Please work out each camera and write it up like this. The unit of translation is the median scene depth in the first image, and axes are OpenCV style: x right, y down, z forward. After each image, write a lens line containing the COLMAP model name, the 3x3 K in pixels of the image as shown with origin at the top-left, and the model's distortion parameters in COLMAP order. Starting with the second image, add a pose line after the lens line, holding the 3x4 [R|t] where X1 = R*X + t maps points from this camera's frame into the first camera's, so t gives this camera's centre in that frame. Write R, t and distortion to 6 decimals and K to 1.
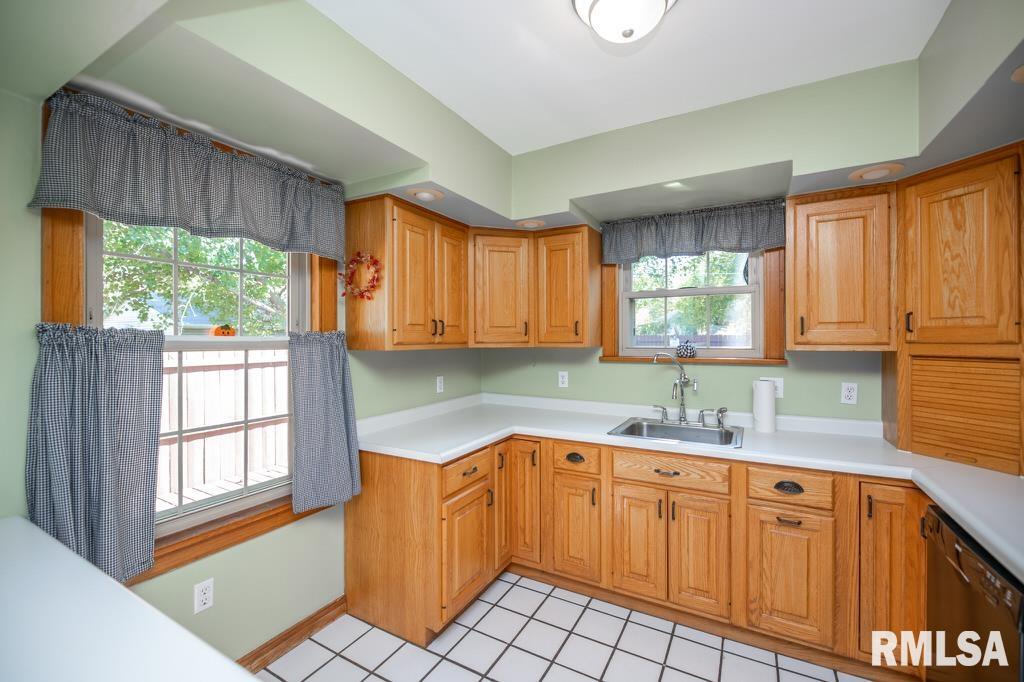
lens RADIAL K [[426.5, 0, 501.1], [0, 426.5, 340.8], [0, 0, 1]] dist [0.000149, -0.000429]
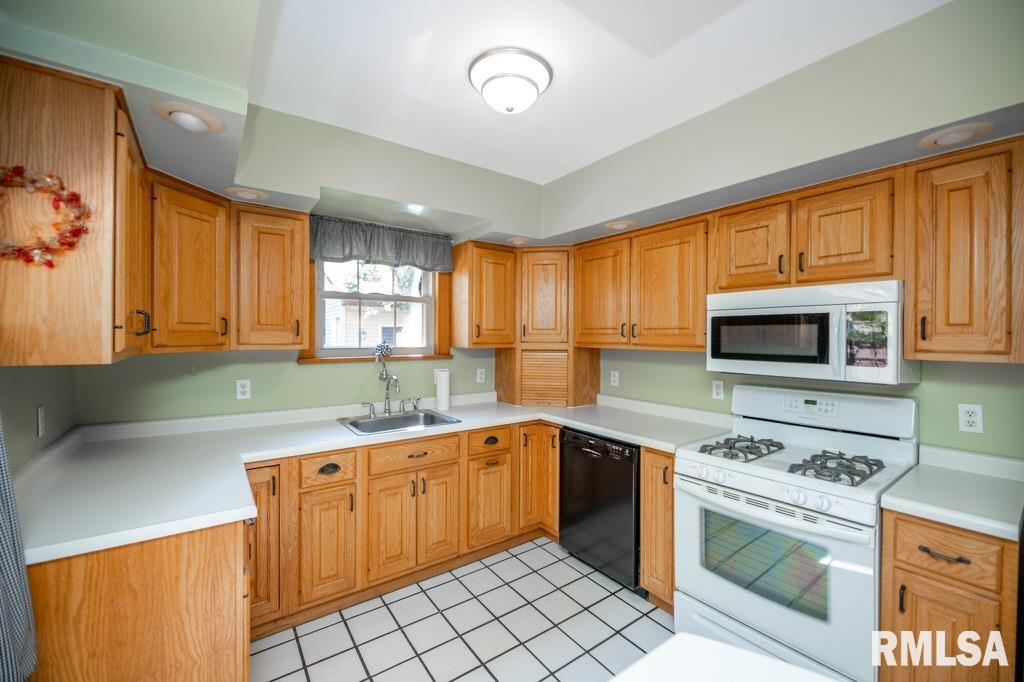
lens RADIAL K [[423.1, 0, 518.2], [0, 423.1, 339.0], [0, 0, 1]] dist [-0.008175, -0.000313]
pose [[0.406660, -0.001405, 0.913579, -0.523961], [-0.001443, 0.999997, 0.002181, -0.011007], [-0.913578, -0.002205, 0.406657, 0.268505]]
